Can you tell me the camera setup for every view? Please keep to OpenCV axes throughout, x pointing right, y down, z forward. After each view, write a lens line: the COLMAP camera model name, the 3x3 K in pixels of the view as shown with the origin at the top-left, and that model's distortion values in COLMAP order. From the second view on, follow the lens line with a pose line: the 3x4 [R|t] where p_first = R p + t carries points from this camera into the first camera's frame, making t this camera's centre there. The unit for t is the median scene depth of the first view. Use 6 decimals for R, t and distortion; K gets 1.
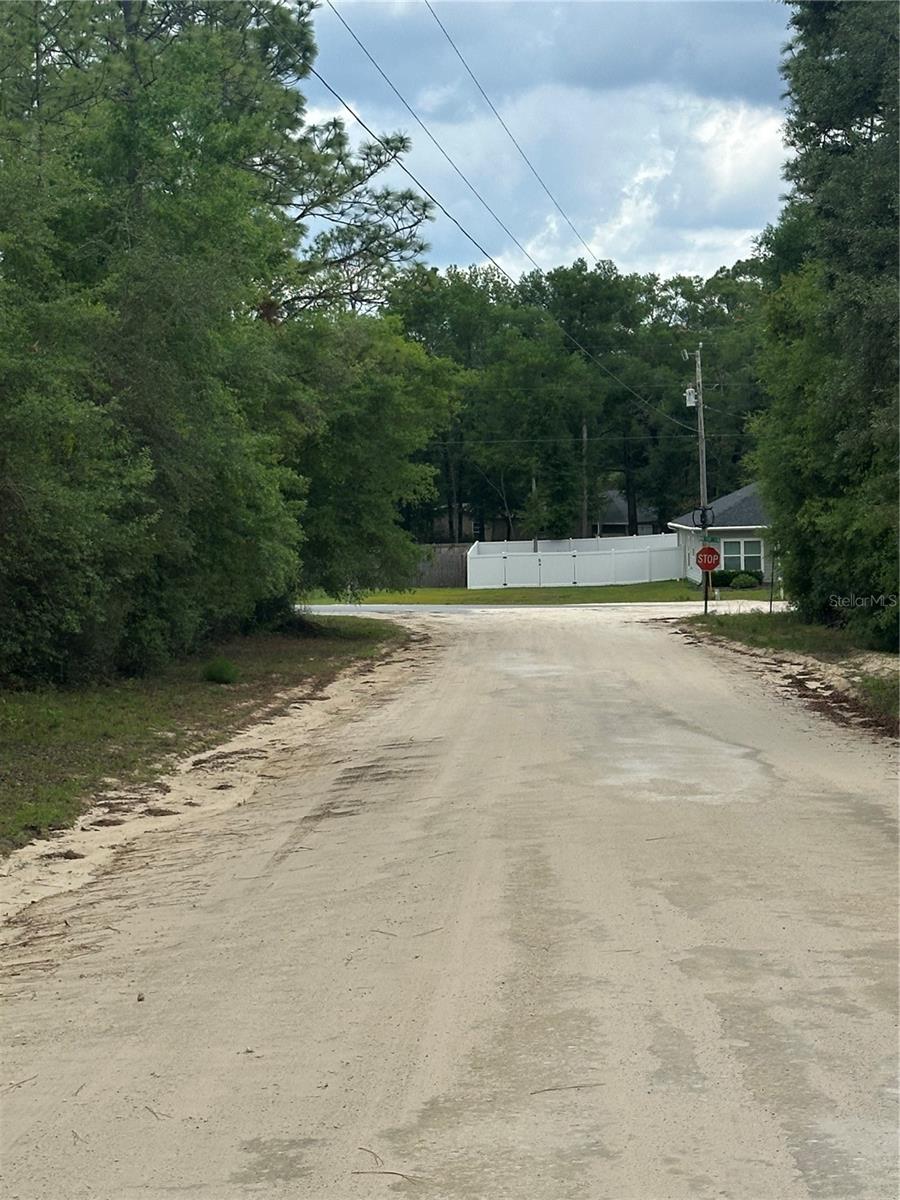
lens RADIAL K [[2694.9, 0, 451.8], [0, 2694.9, 597.2], [0, 0, 1]] dist [0.234757, 0.000000]
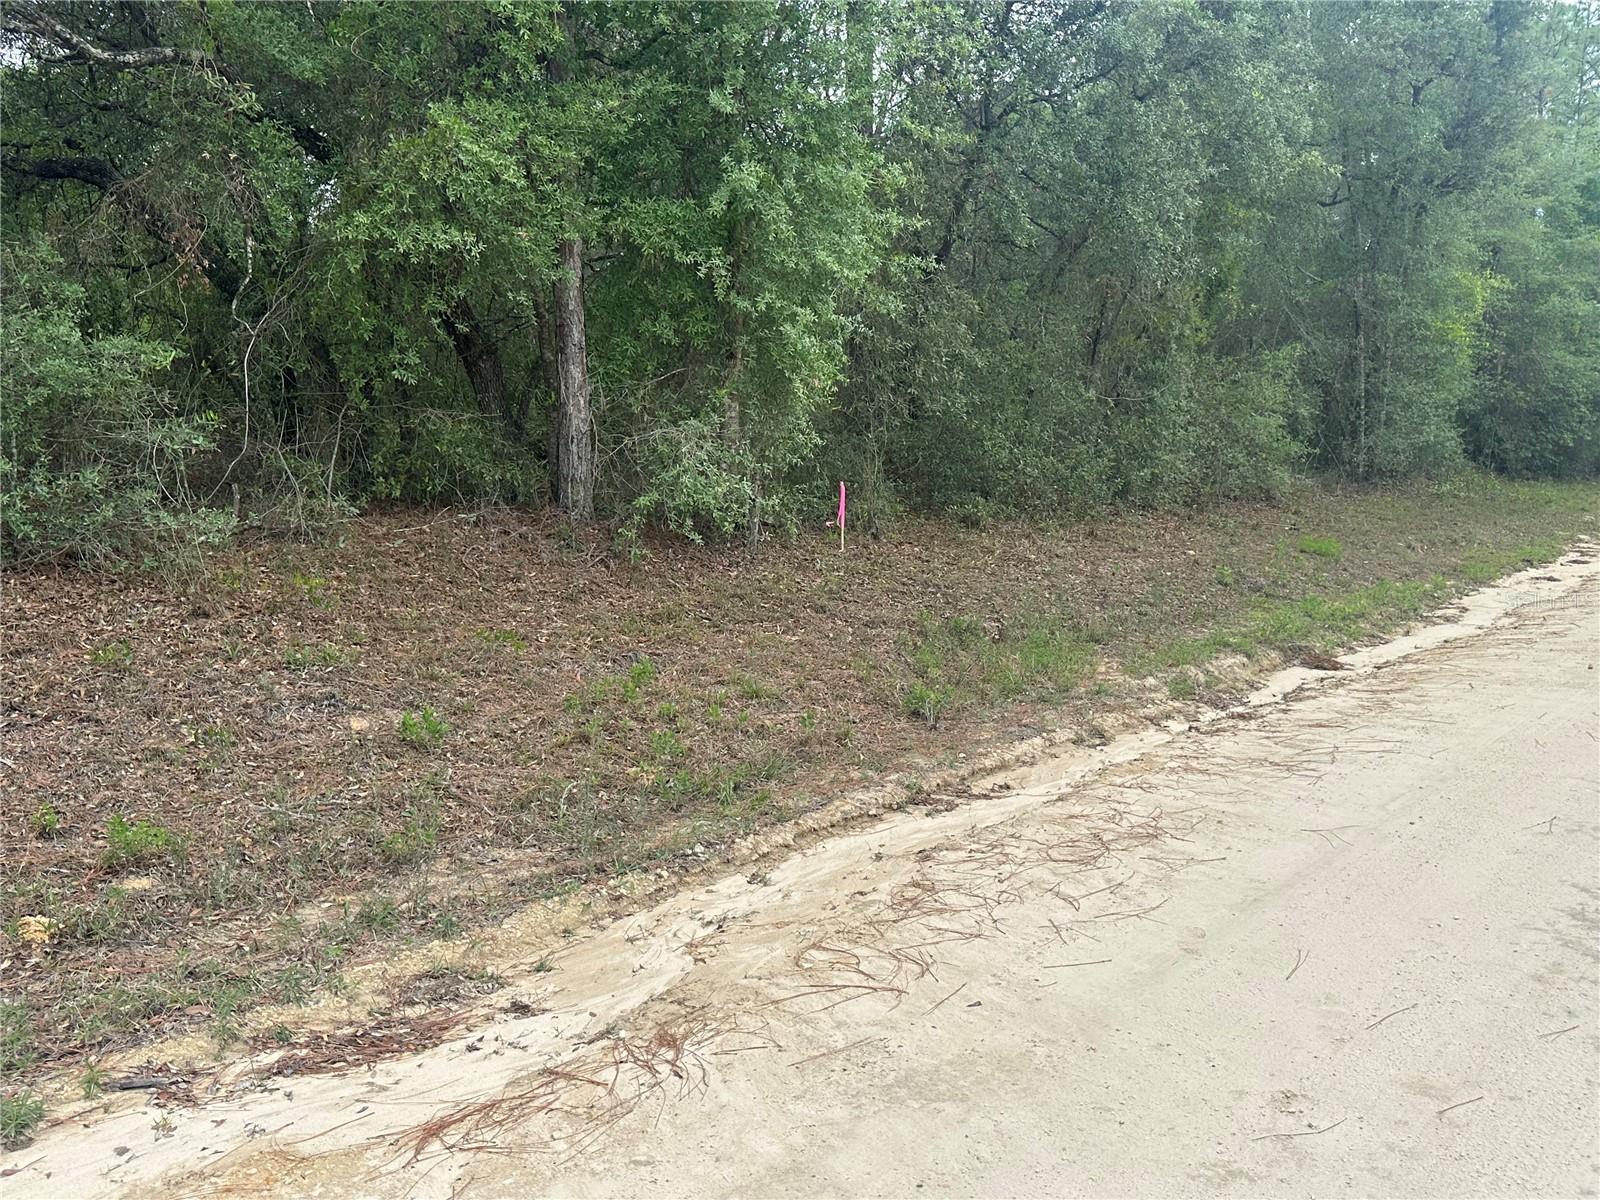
lens RADIAL K [[1430.8, 0, 797.1], [0, 1430.8, 619.8], [0, 0, 1]] dist [0.112727, -0.177353]
pose [[0.811090, 0.103527, -0.575687, -0.001107], [-0.025722, 0.989573, 0.141717, 0.004452], [0.584356, -0.100138, 0.805295, 0.016595]]
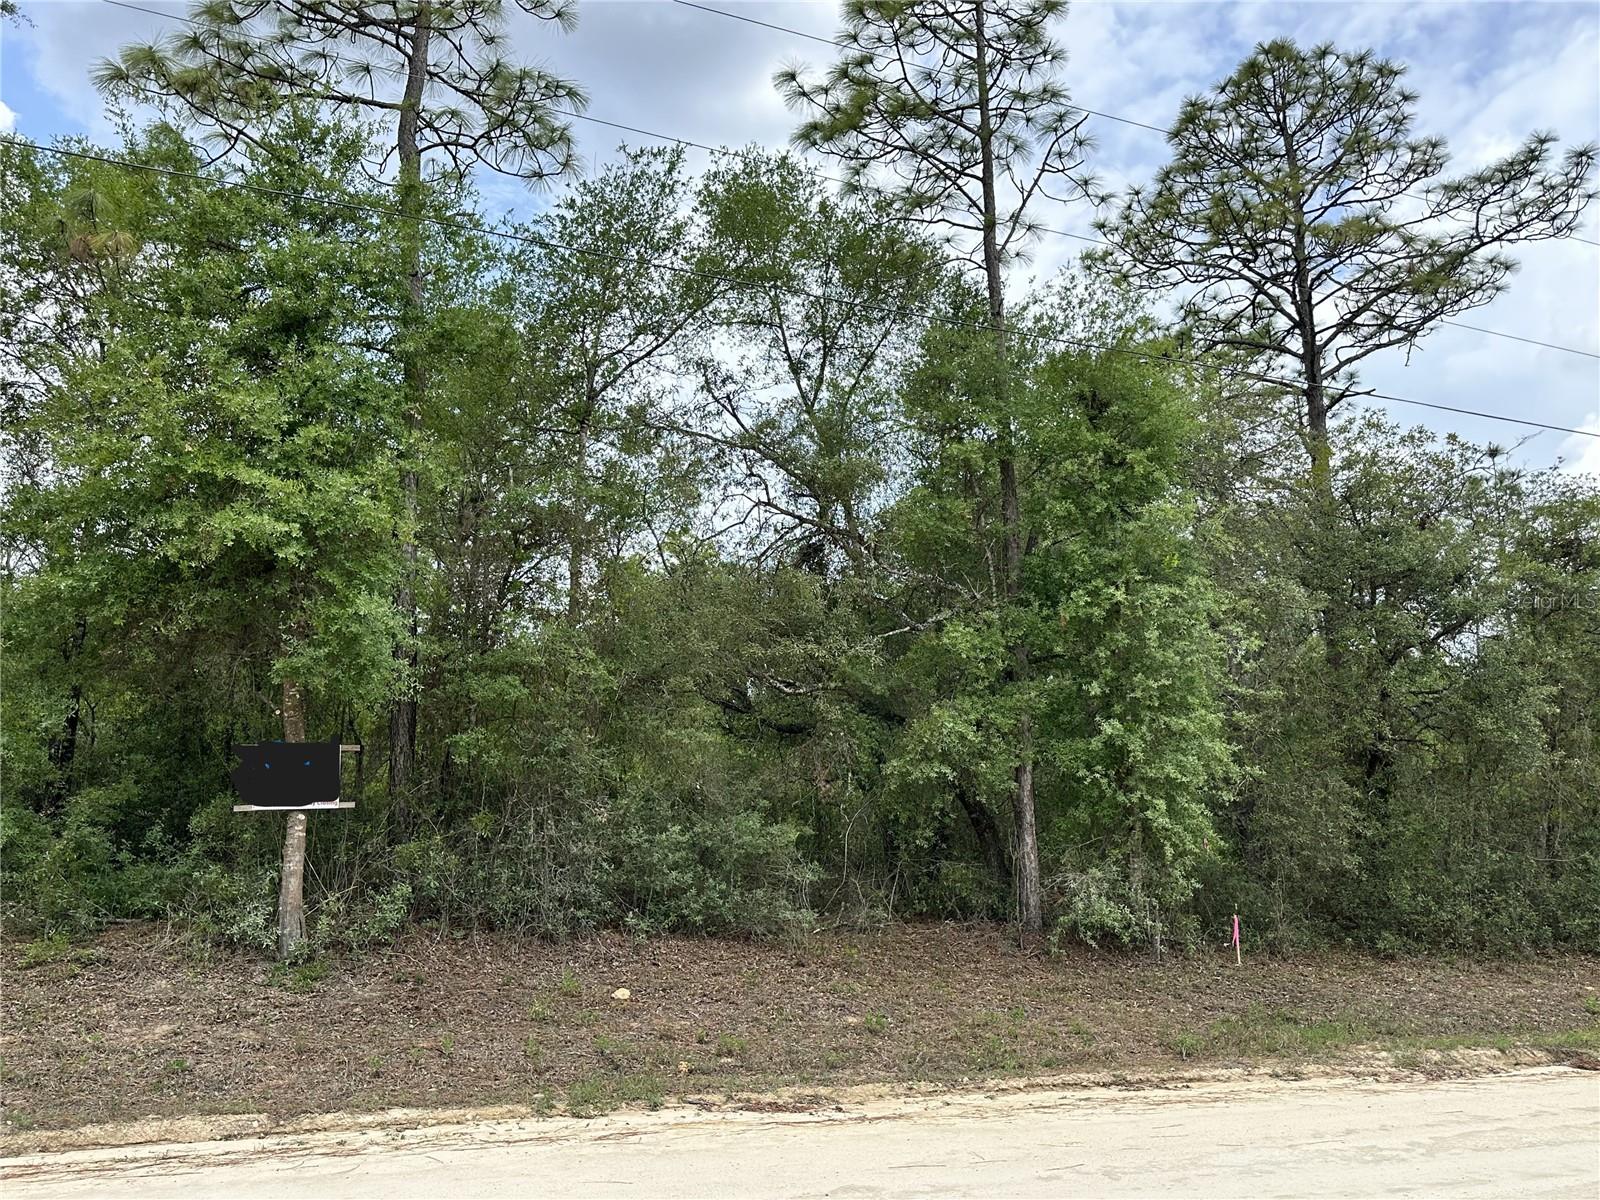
lens RADIAL K [[1225.6, 0, 810.3], [0, 1225.6, 598.8], [0, 0, 1]] dist [0.059498, -0.017215]
pose [[0.430624, -0.167454, -0.886861, 0.187843], [-0.030973, 0.979316, -0.199951, 0.002733], [0.902000, 0.113573, 0.416530, -0.034424]]
